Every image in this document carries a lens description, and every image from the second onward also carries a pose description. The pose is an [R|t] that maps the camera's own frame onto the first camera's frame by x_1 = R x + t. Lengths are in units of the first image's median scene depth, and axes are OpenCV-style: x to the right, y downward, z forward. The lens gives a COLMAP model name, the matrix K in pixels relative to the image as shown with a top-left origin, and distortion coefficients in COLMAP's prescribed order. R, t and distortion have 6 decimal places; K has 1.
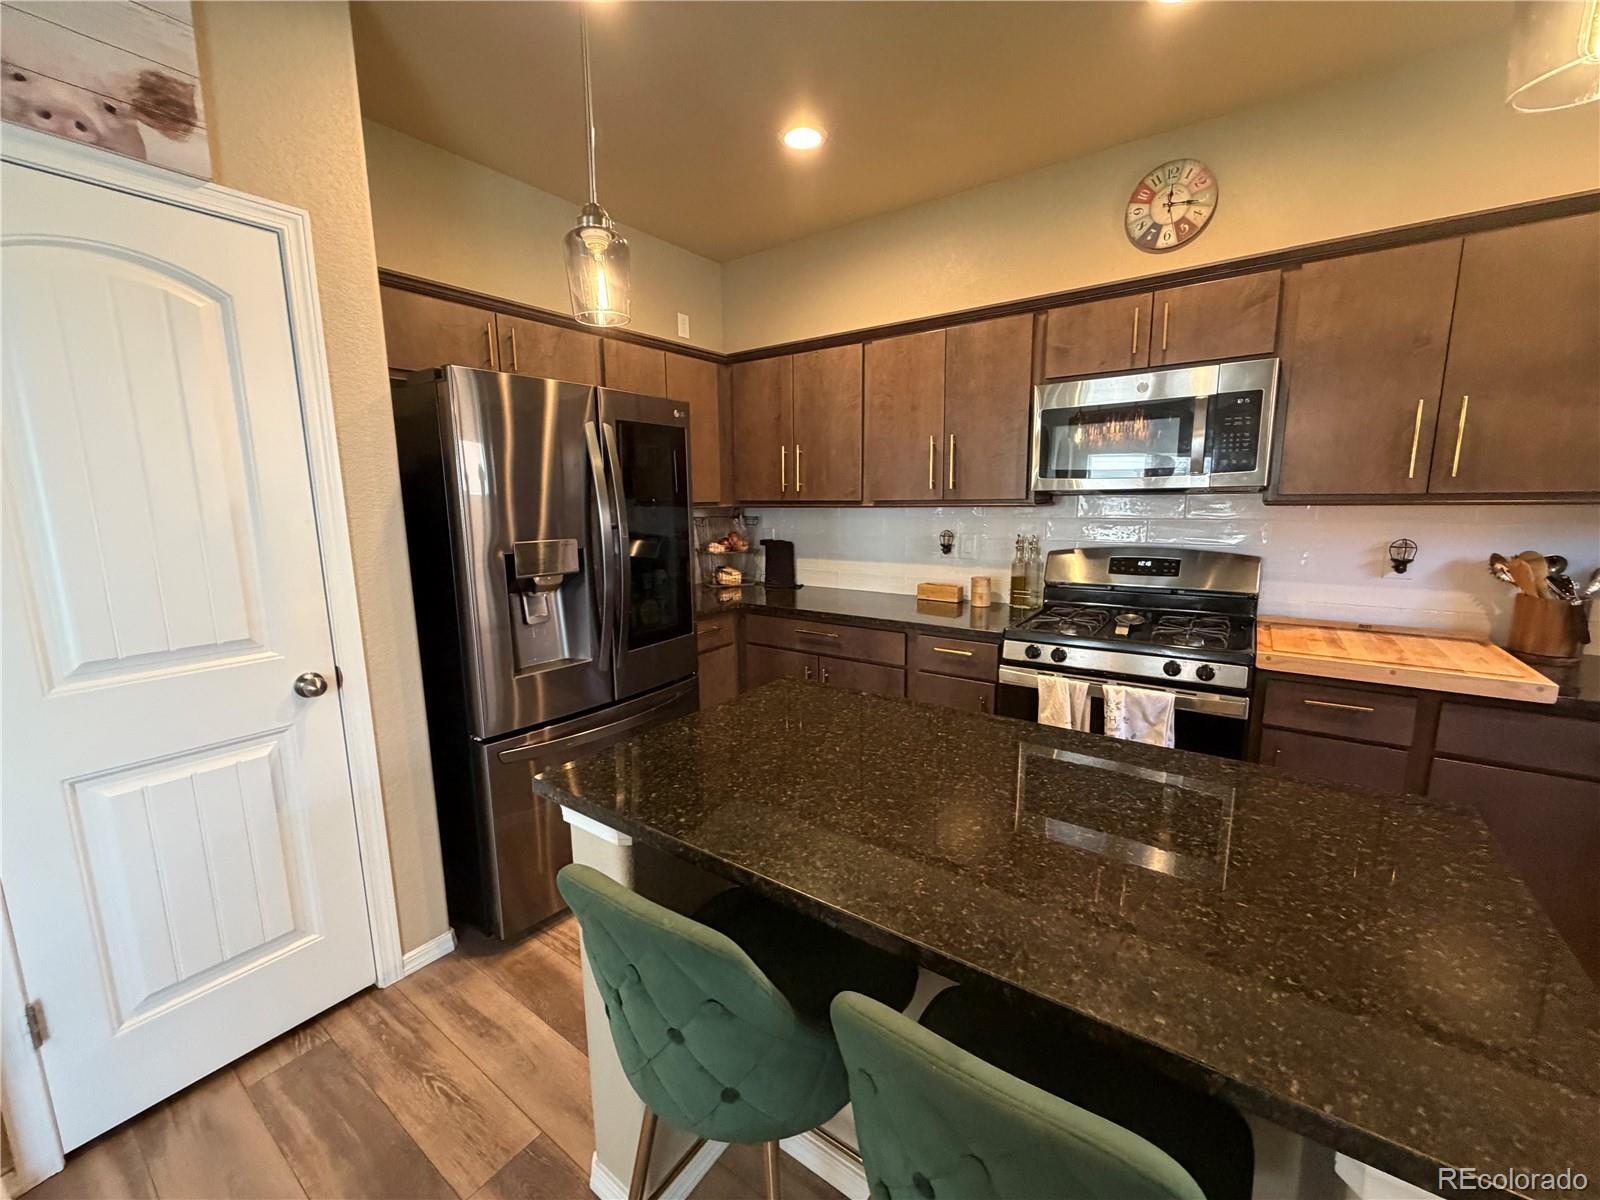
lens RADIAL K [[635.8, 0, 799.0], [0, 635.8, 596.9], [0, 0, 1]] dist [0.001489, -0.000592]
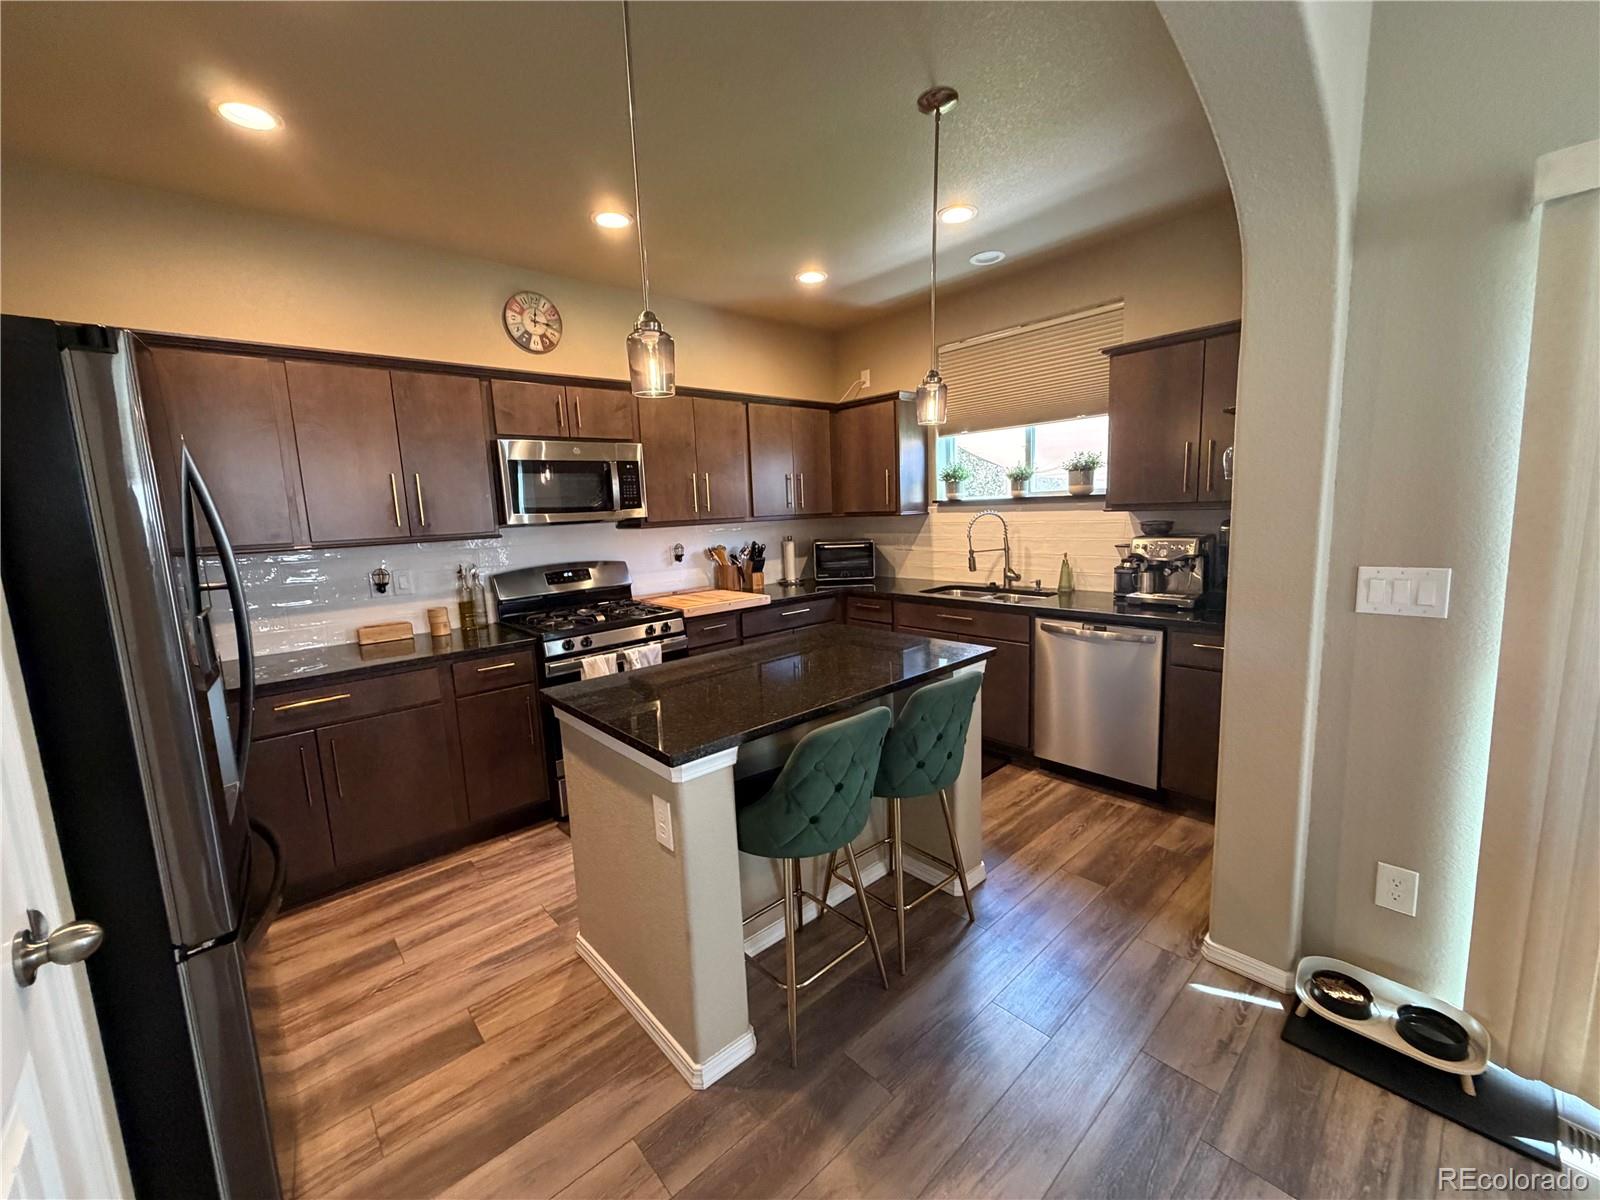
lens RADIAL K [[638.3, 0, 797.3], [0, 638.3, 596.4], [0, 0, 1]] dist [0.000645, 0.000652]
pose [[0.213697, -0.131319, 0.968034, -0.816699], [0.192723, 0.977116, 0.090007, -0.040546], [-0.957701, 0.167328, 0.234115, 0.235241]]
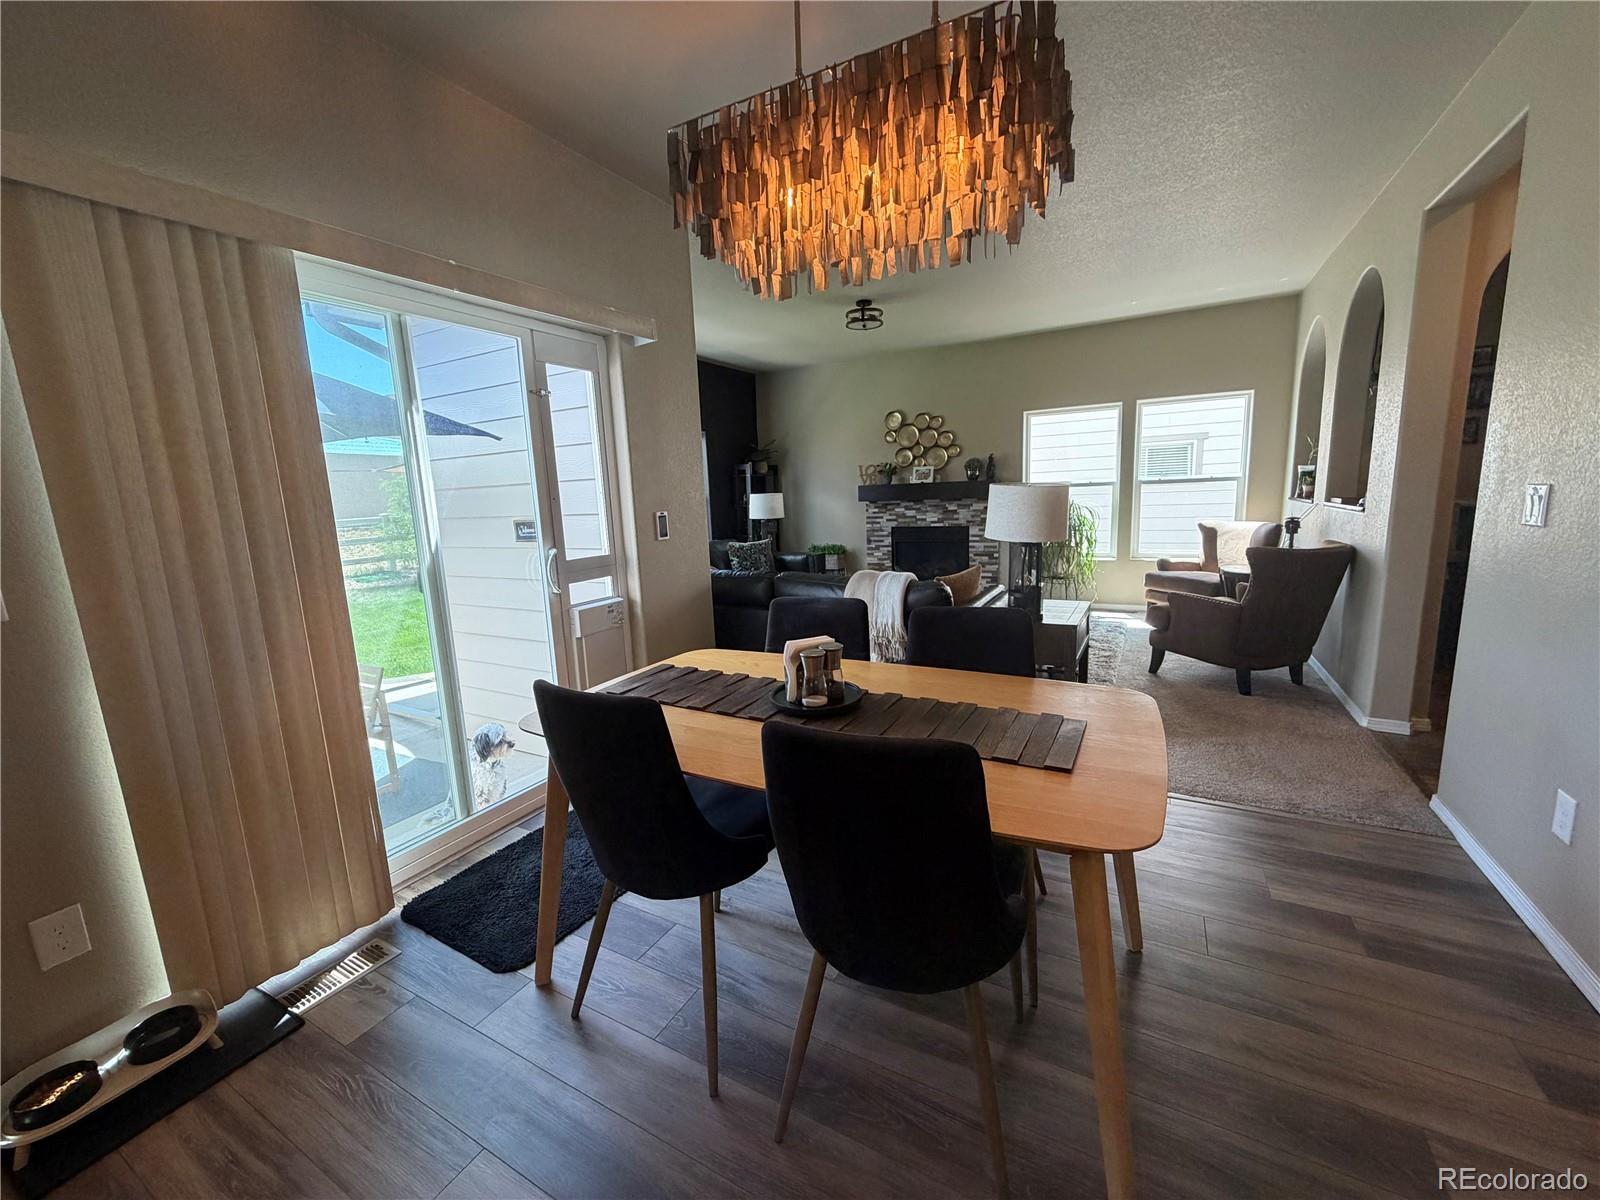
lens RADIAL K [[638.3, 0, 797.3], [0, 638.3, 596.4], [0, 0, 1]] dist [0.000645, 0.000652]
pose [[-0.990627, 0.072335, -0.115869, -0.670299], [0.031783, 0.947055, 0.319495, -0.012328], [0.132845, 0.312818, -0.940477, 0.401758]]
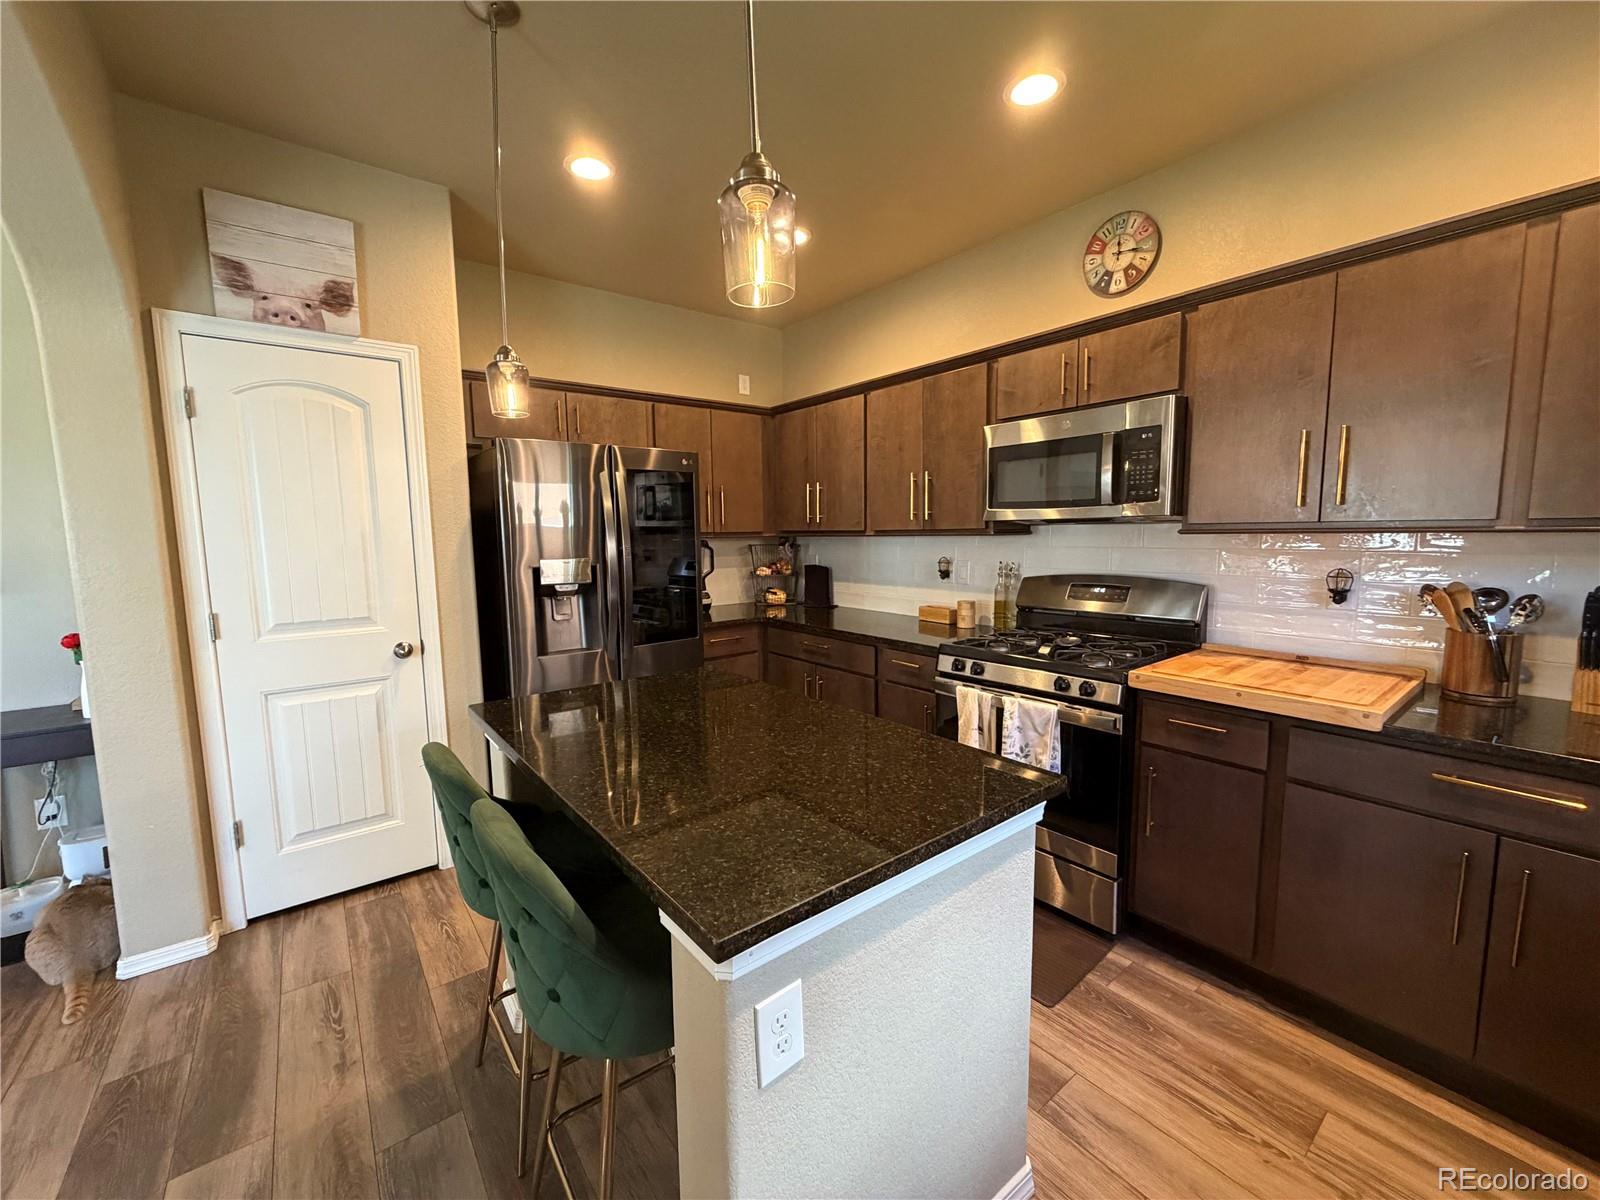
lens RADIAL K [[635.8, 0, 799.0], [0, 635.8, 596.9], [0, 0, 1]] dist [0.001489, -0.000592]
pose [[0.959968, 0.028715, -0.278634, 0.421165], [-0.042352, 0.998175, -0.043047, 0.027926], [0.276890, 0.053124, 0.959432, -0.151611]]
